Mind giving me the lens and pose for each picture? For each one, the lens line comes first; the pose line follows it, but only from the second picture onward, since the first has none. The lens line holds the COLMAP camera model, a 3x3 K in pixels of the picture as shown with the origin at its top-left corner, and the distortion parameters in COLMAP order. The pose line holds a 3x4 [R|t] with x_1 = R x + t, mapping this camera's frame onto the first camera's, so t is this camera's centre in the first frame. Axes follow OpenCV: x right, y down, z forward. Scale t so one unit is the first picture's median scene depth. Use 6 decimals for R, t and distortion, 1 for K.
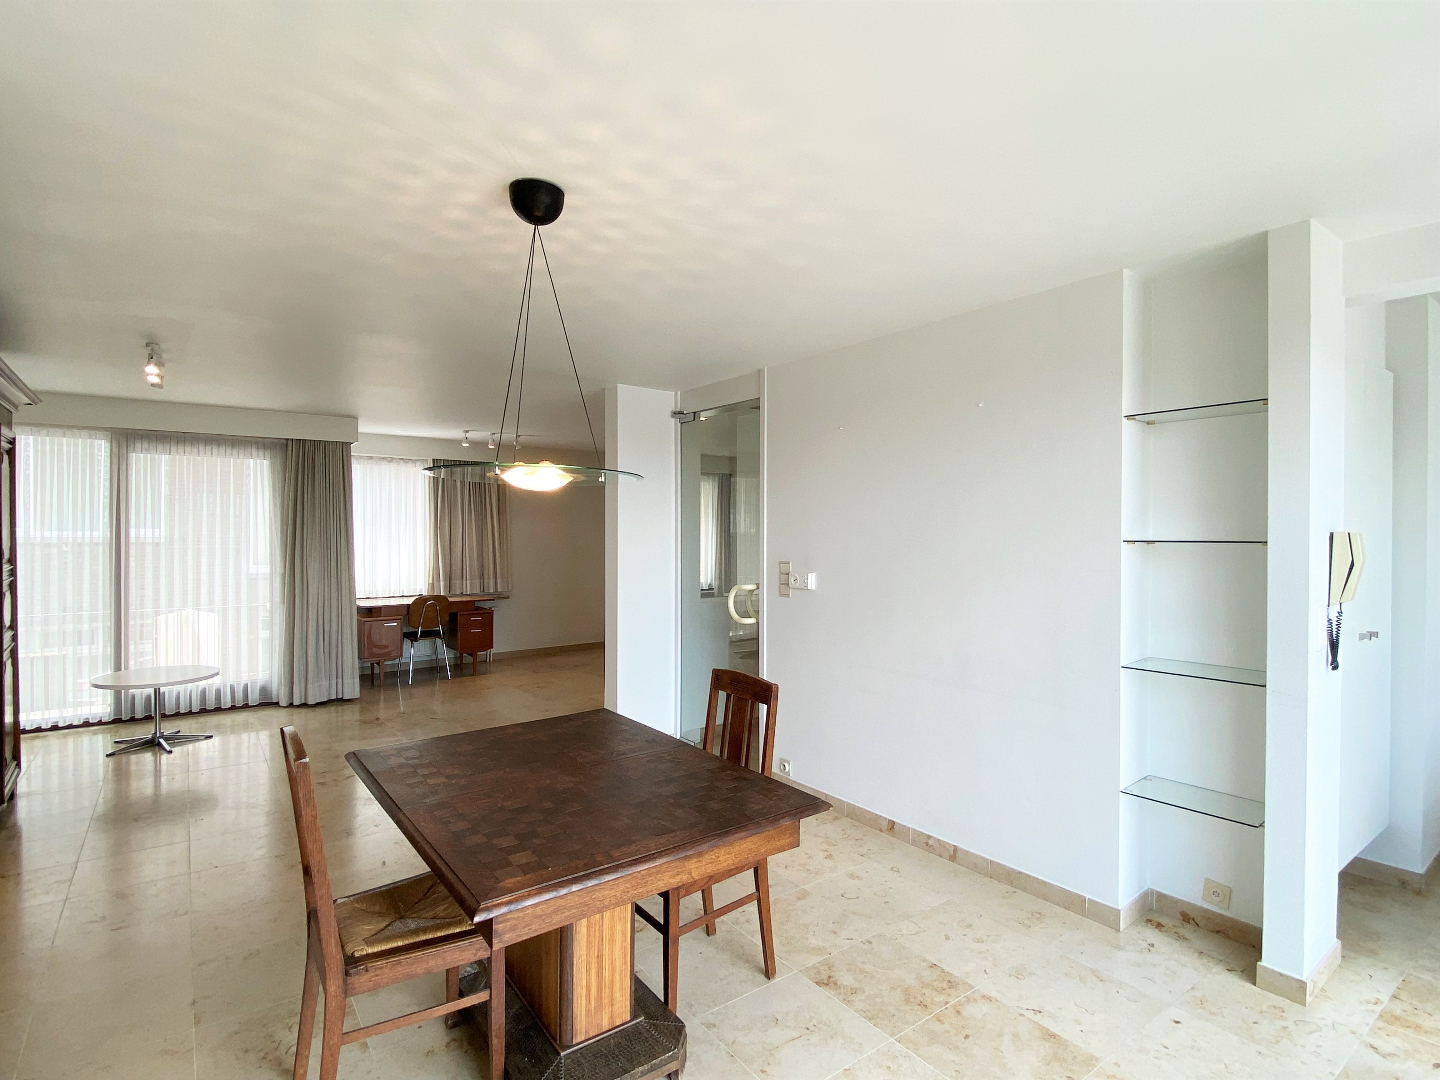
lens RADIAL K [[741.0, 0, 720.0], [0, 741.0, 540.0], [0, 0, 1]] dist [-0.000095, -0.000022]
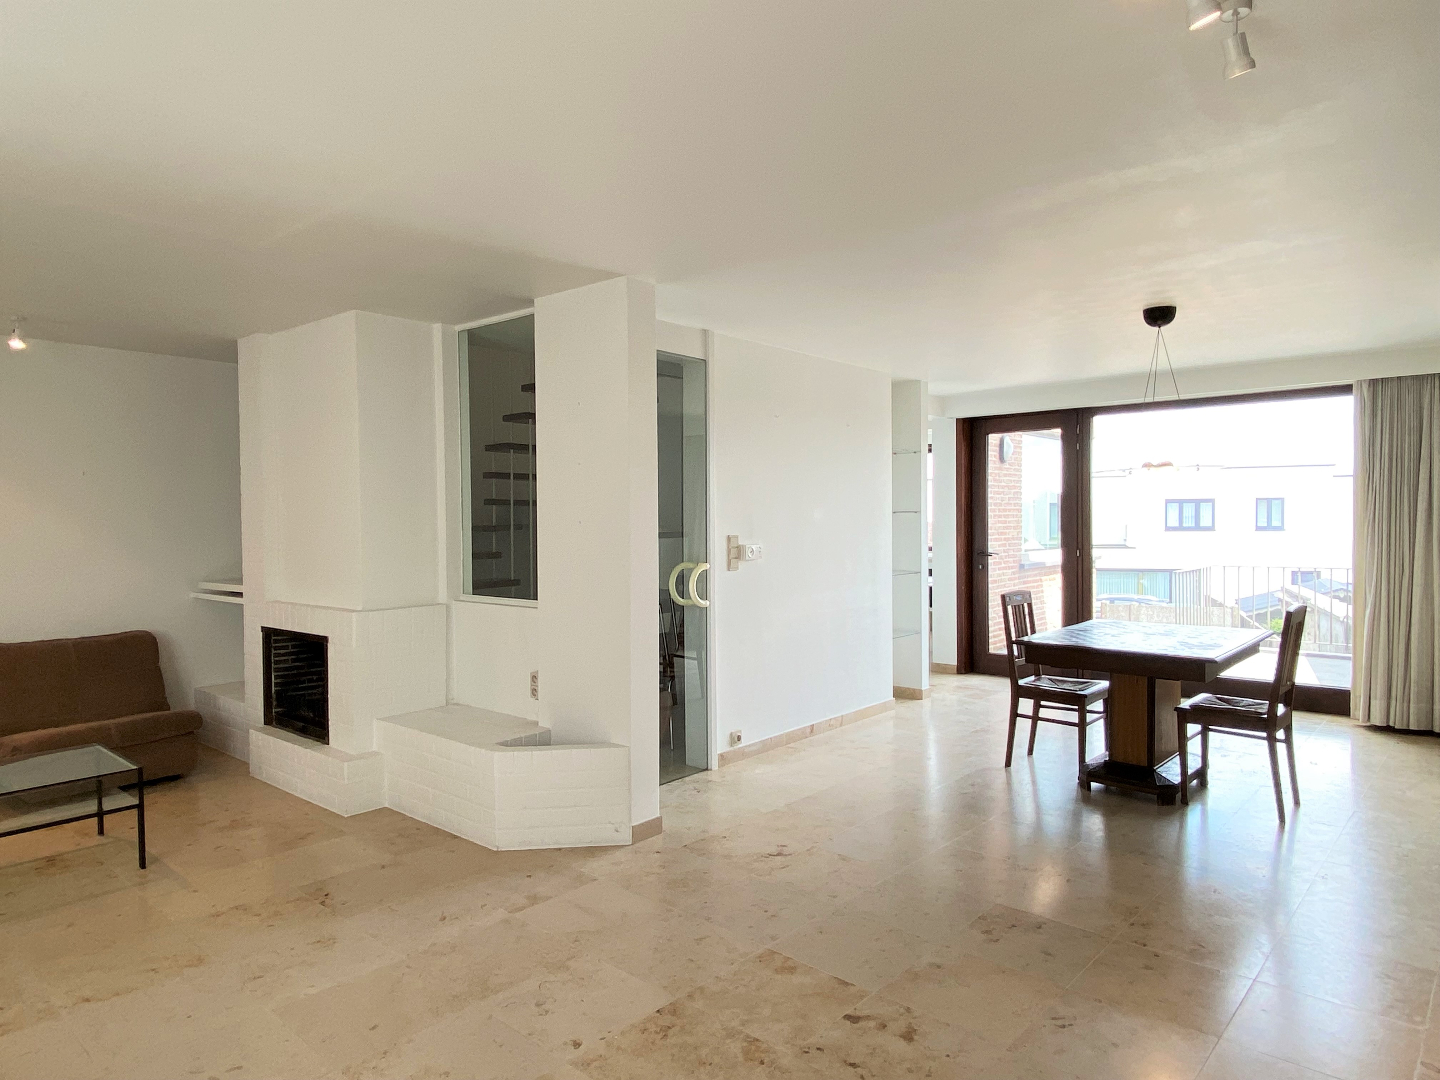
lens RADIAL K [[889.1, 0, 720.0], [0, 889.1, 540.0], [0, 0, 1]] dist [0.000891, 0.000160]
pose [[-0.209062, -0.024904, 0.977585, -1.290795], [0.015173, 0.999473, 0.028706, 0.003676], [-0.977785, 0.020834, -0.208574, 1.509451]]
